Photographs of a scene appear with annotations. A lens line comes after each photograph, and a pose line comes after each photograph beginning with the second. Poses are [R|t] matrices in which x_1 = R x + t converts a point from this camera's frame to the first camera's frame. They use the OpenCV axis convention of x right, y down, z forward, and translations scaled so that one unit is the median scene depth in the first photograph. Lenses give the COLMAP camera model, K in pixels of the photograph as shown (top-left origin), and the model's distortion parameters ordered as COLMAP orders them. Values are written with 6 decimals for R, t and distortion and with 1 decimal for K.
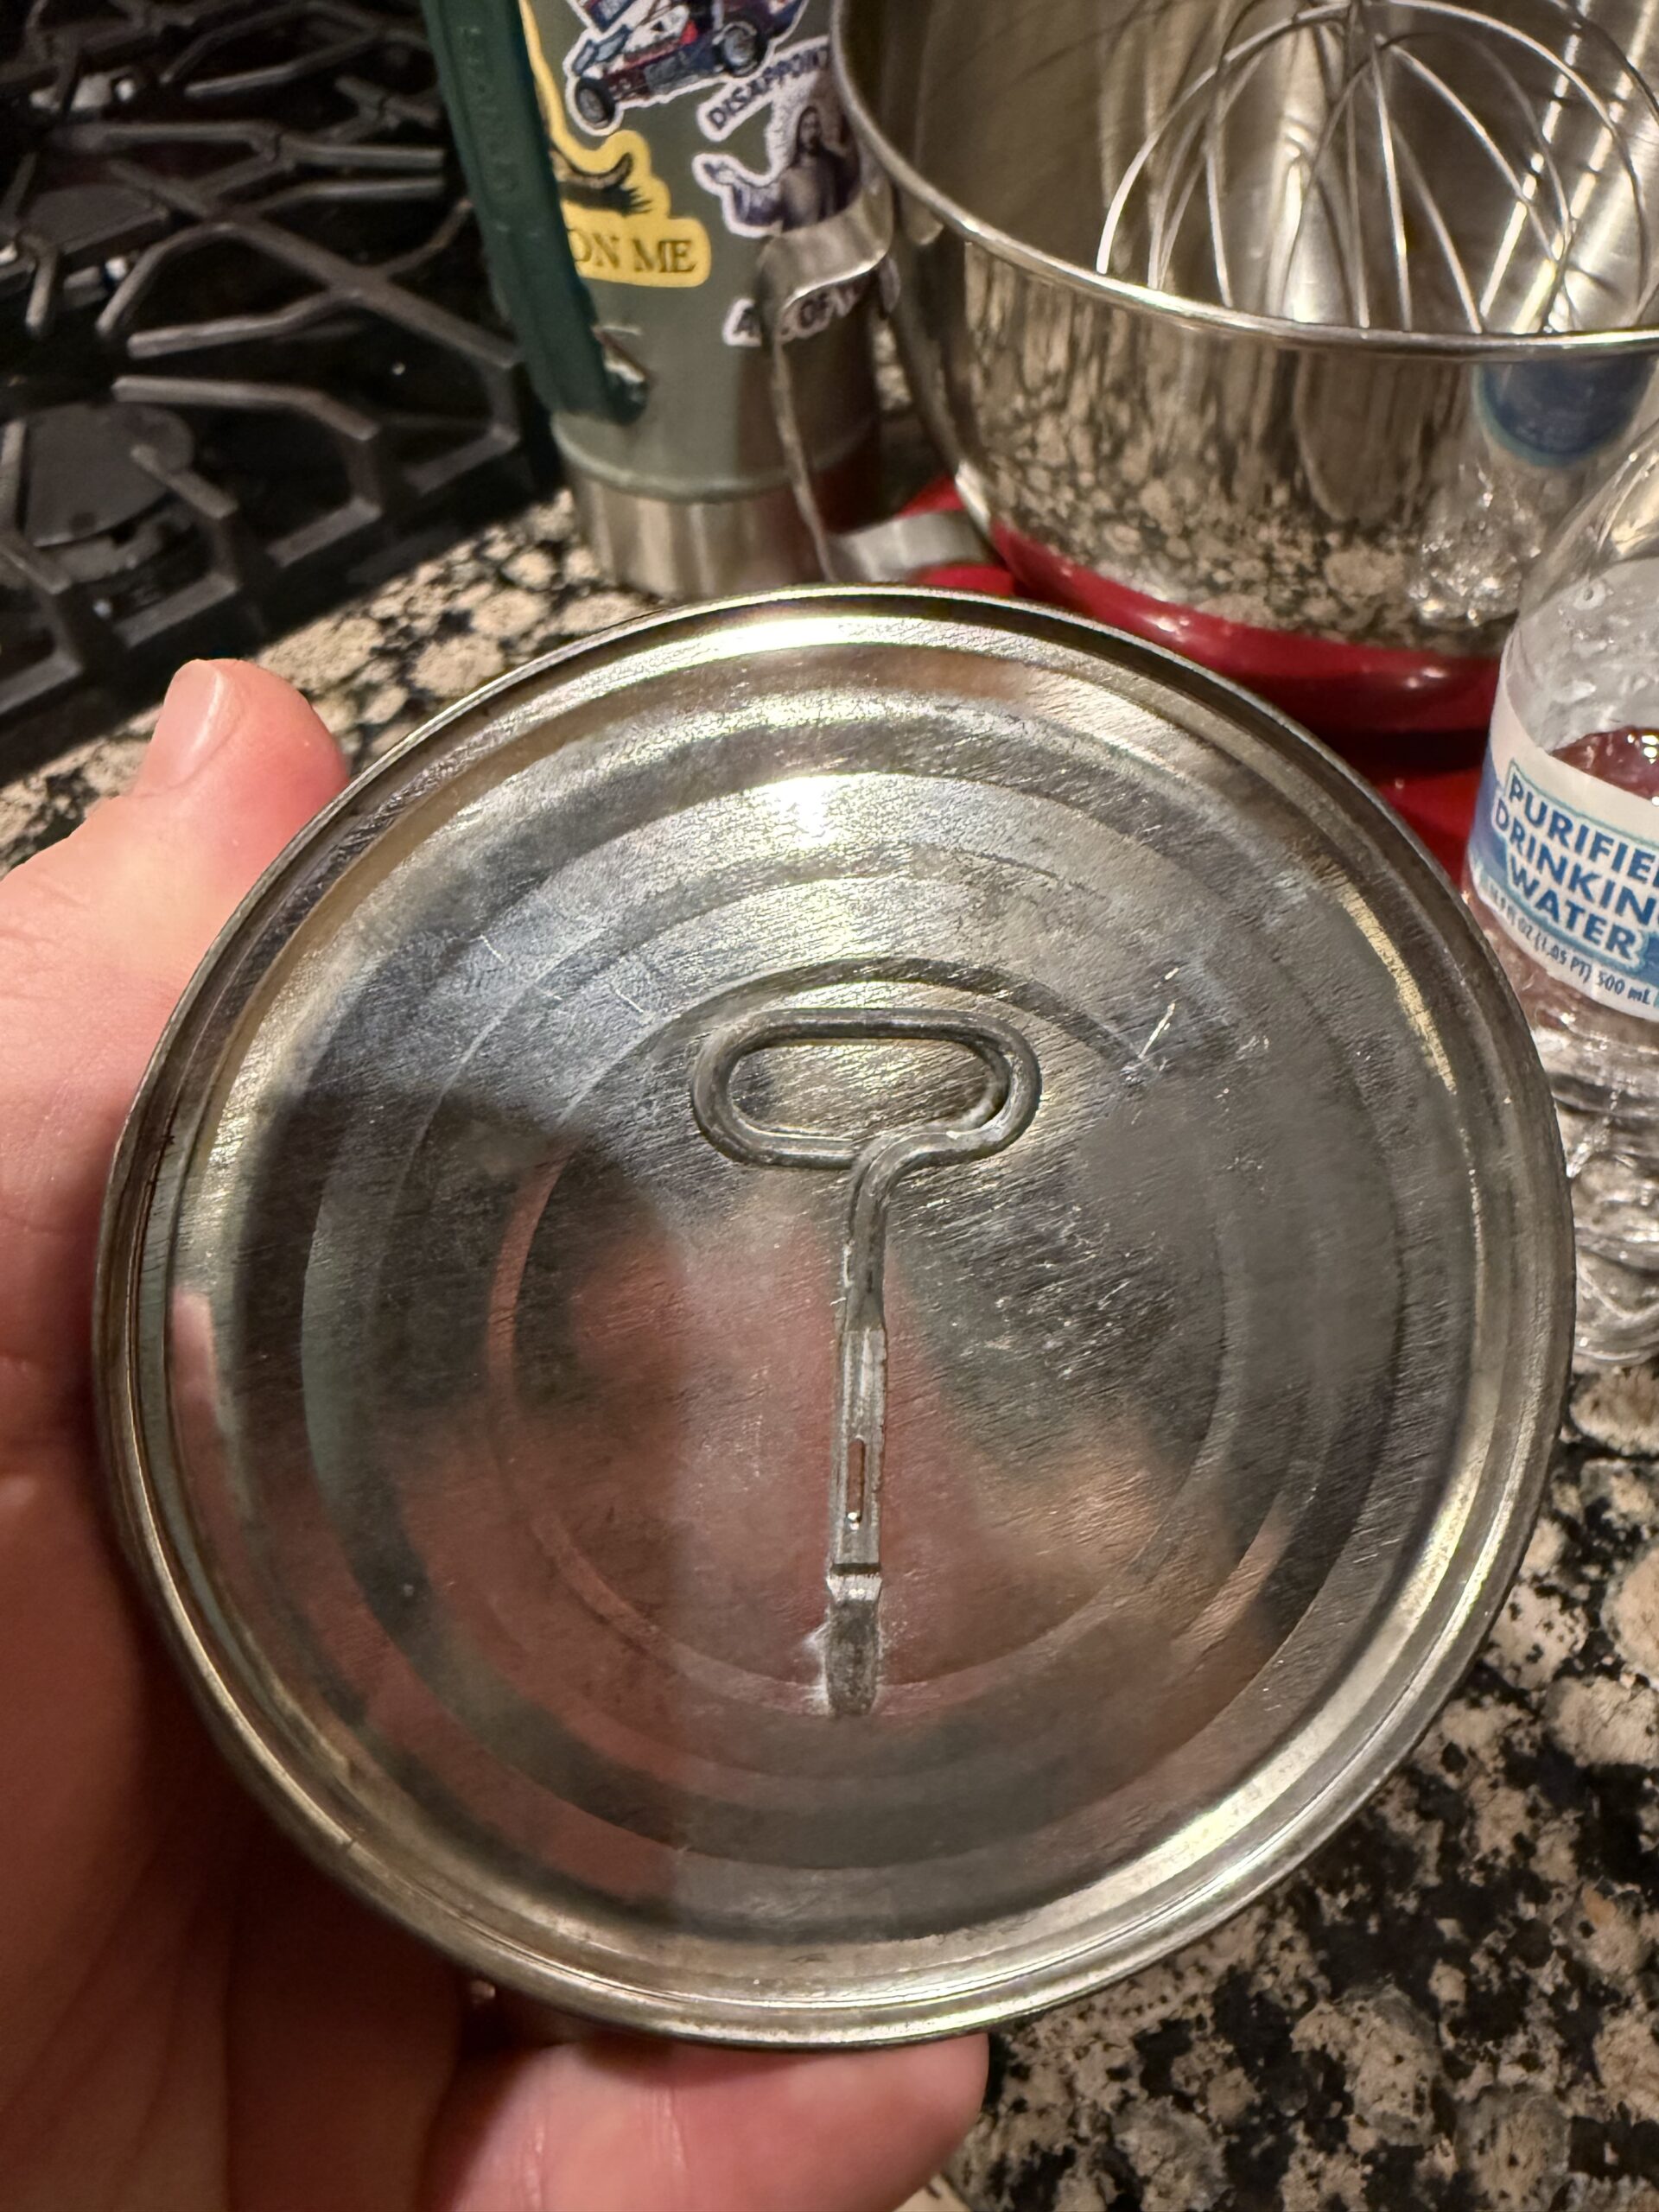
lens RADIAL K [[1550.2, 0, 829.5], [0, 1550.2, 1106.0], [0, 0, 1]] dist [-0.001055, 0.001499]
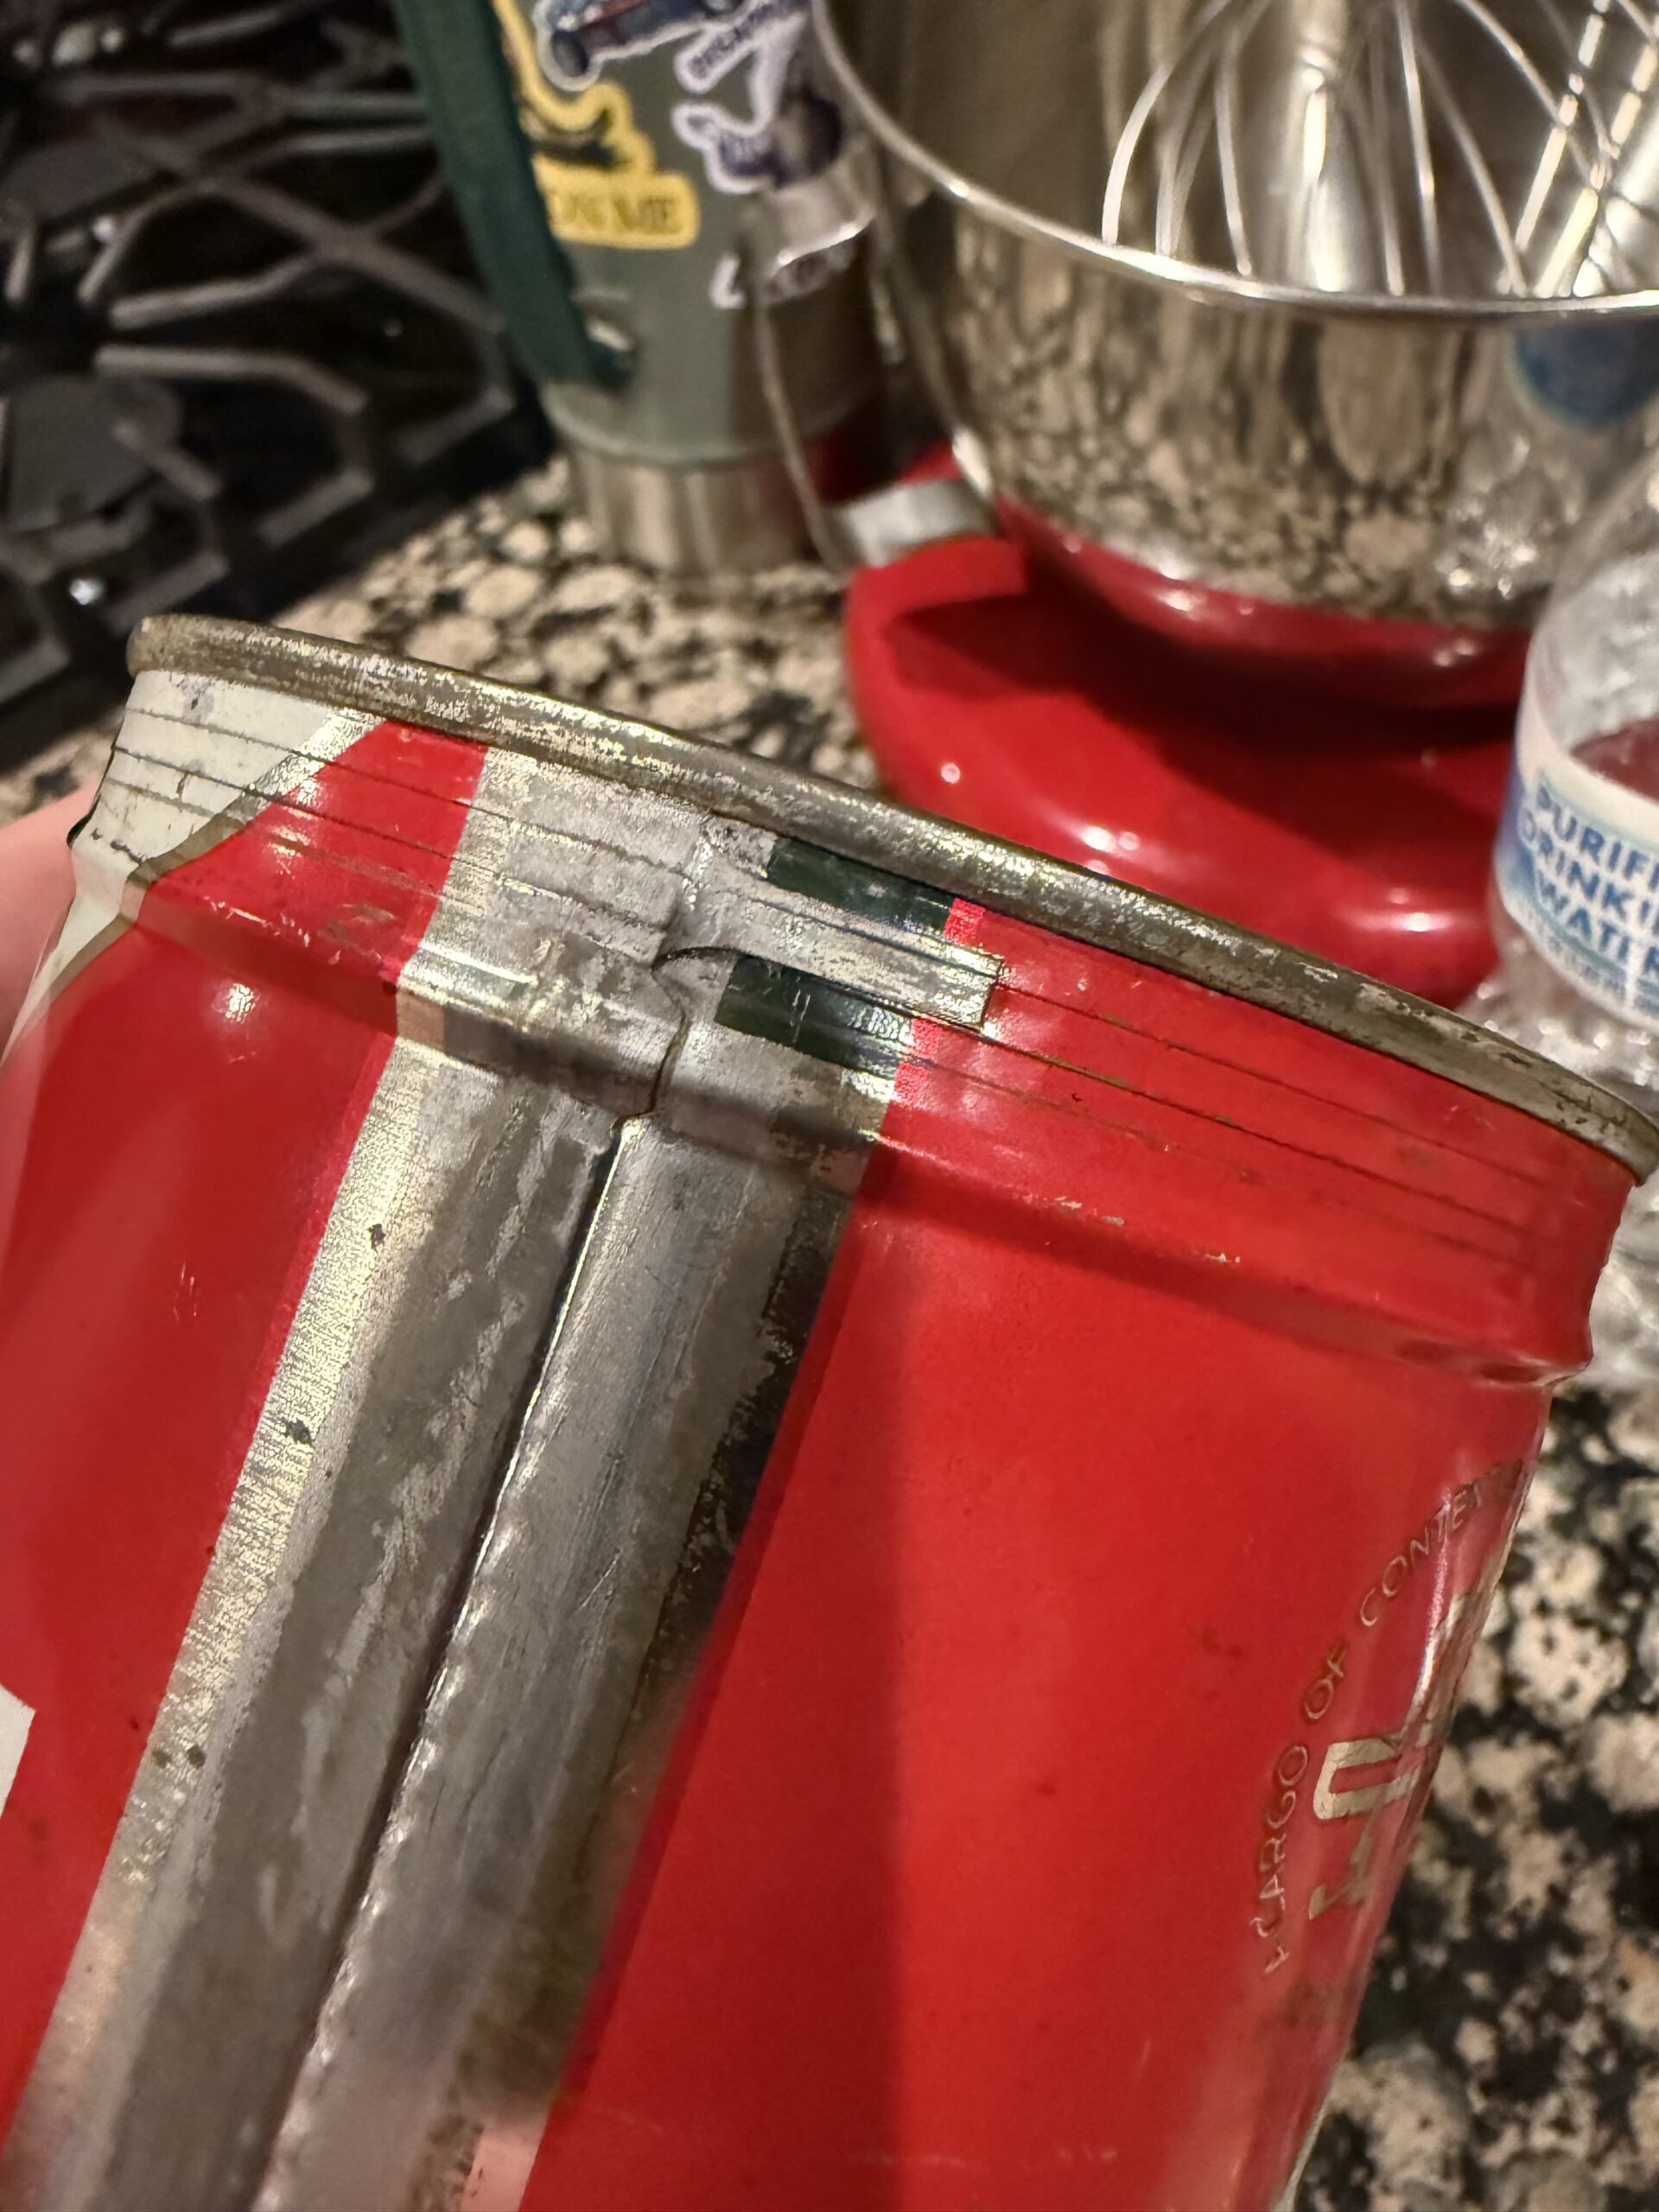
lens RADIAL K [[1558.4, 0, 829.5], [0, 1558.4, 1106.0], [0, 0, 1]] dist [0.002295, -0.001928]
pose [[0.999569, -0.016636, -0.024198, 0.020803], [0.017466, 0.999252, 0.034514, -0.036909], [0.023606, -0.034922, 0.999111, 0.030250]]
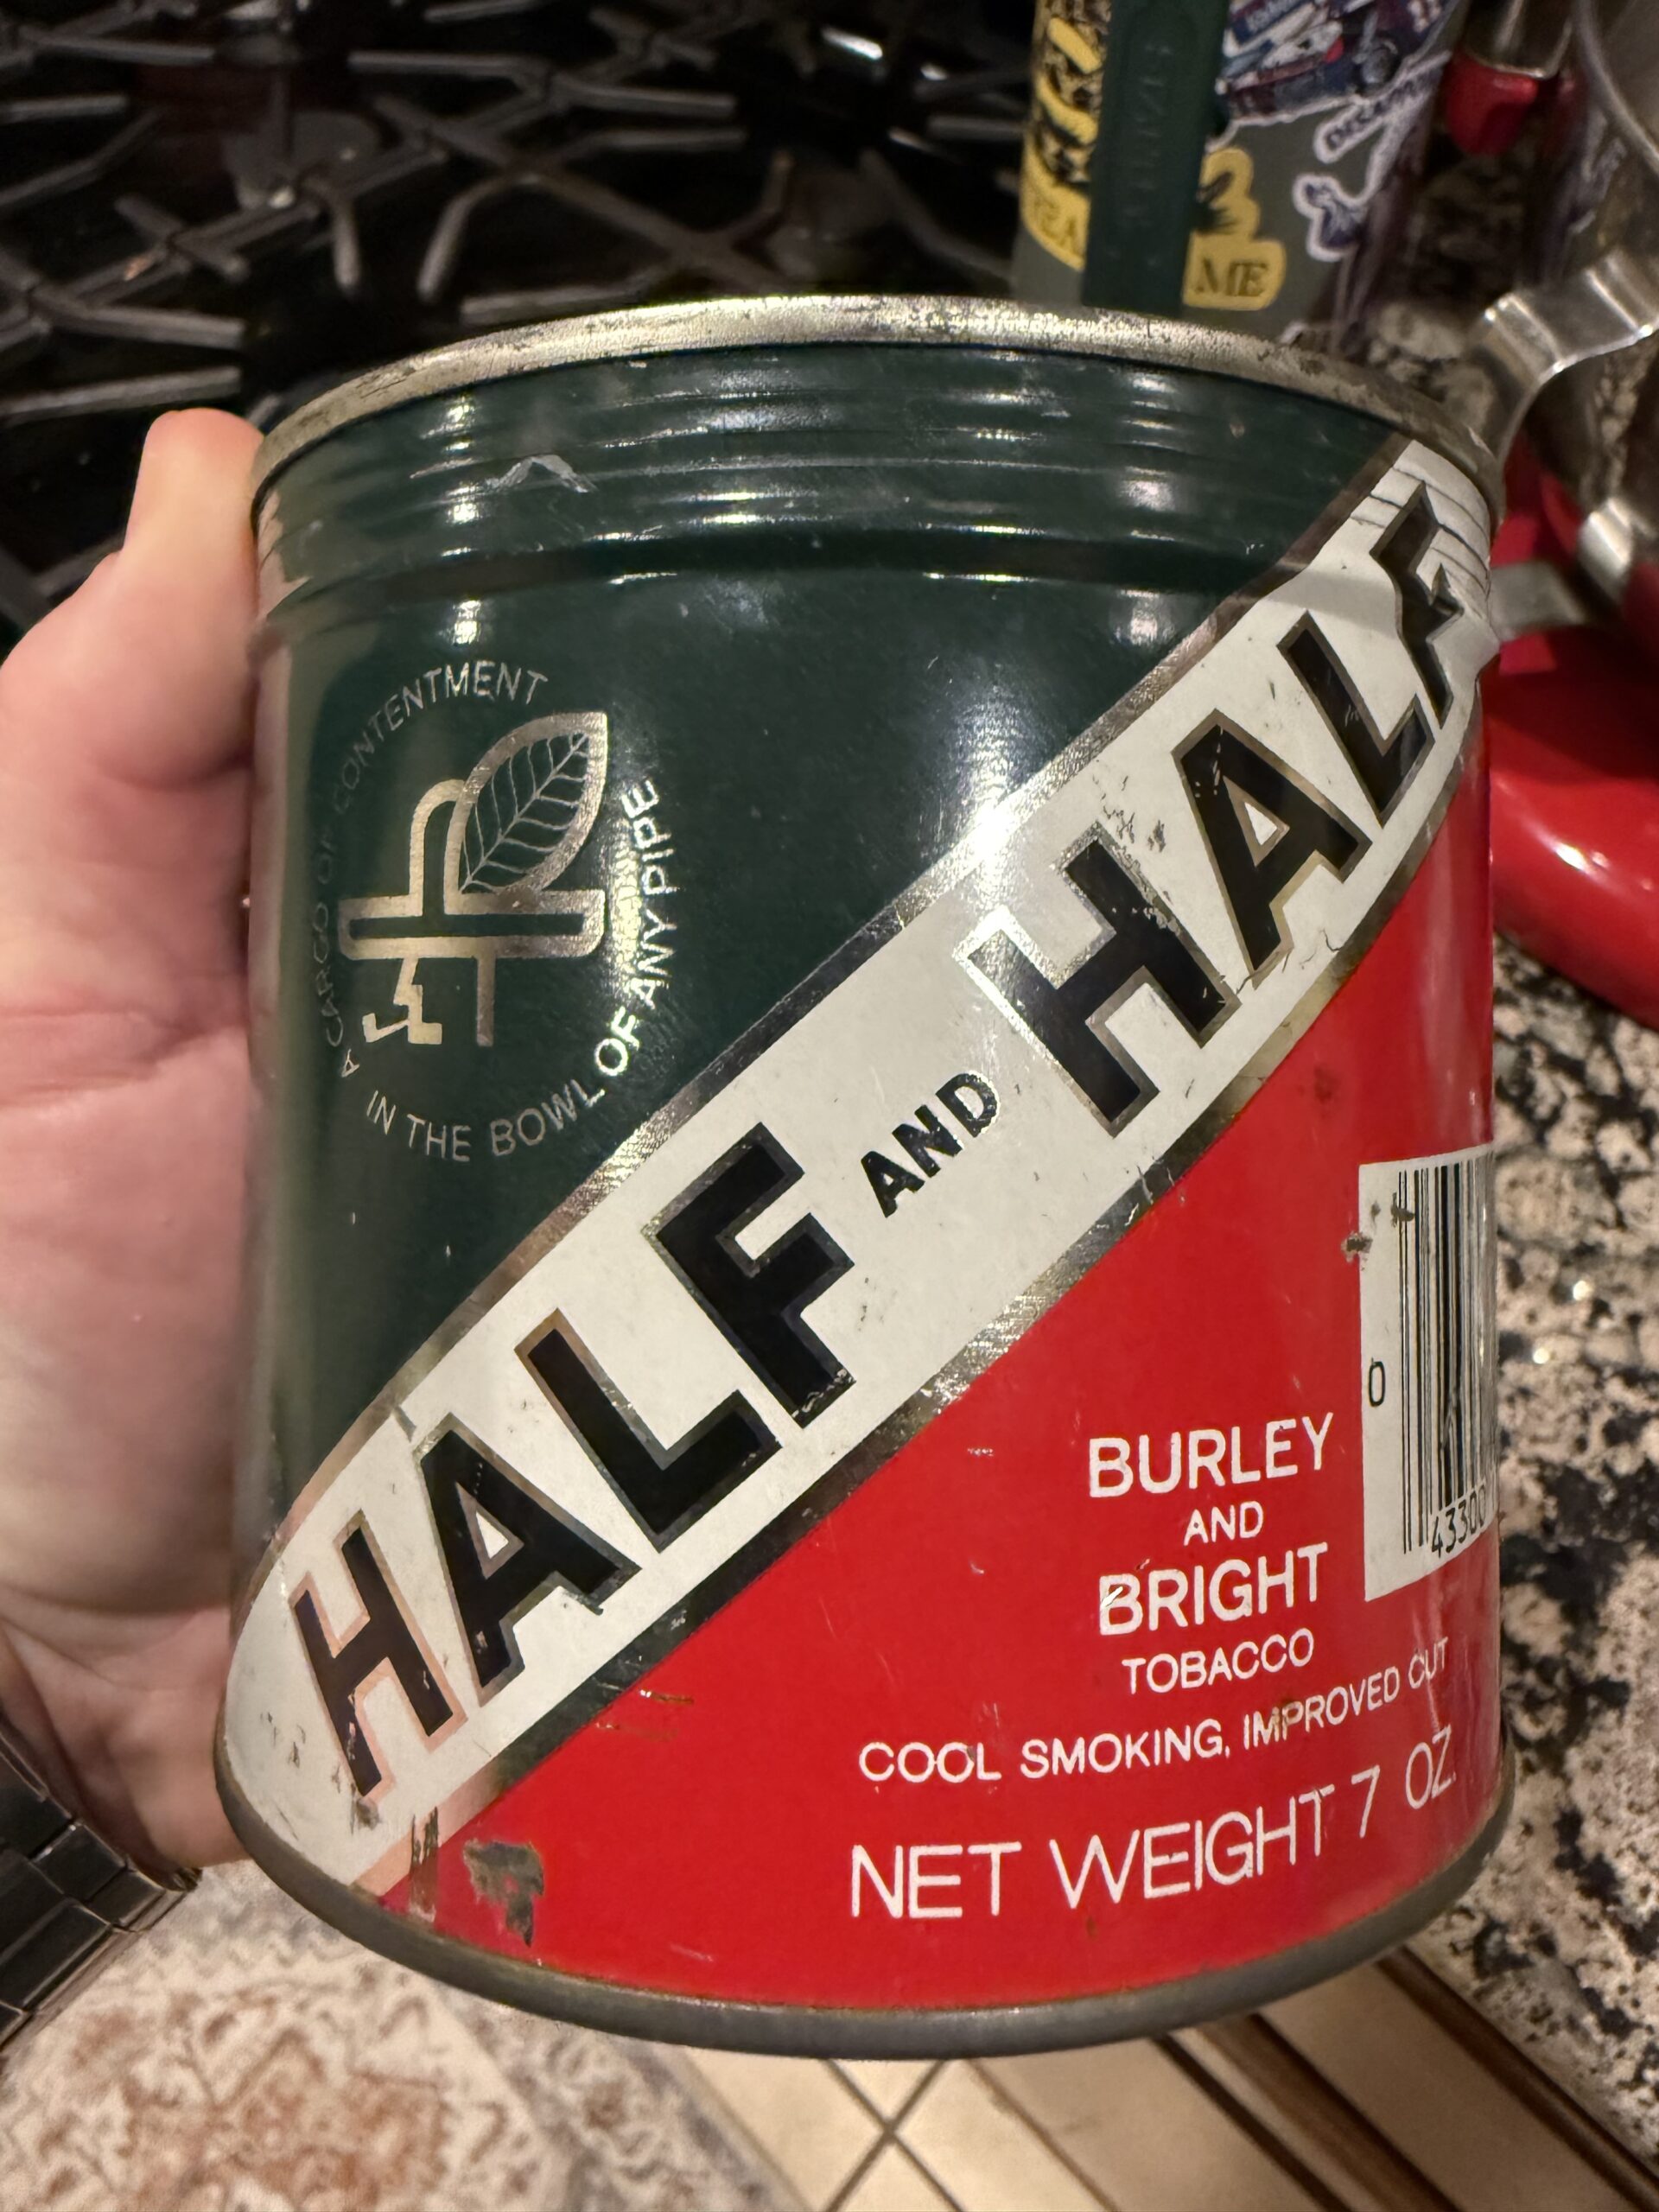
lens RADIAL K [[1550.2, 0, 829.5], [0, 1550.2, 1106.0], [0, 0, 1]] dist [-0.001055, 0.001499]
pose [[0.999285, 0.014557, 0.034898, -0.425318], [-0.016261, 0.998664, 0.049051, -0.093235], [-0.034137, -0.049583, 0.998186, 0.037697]]
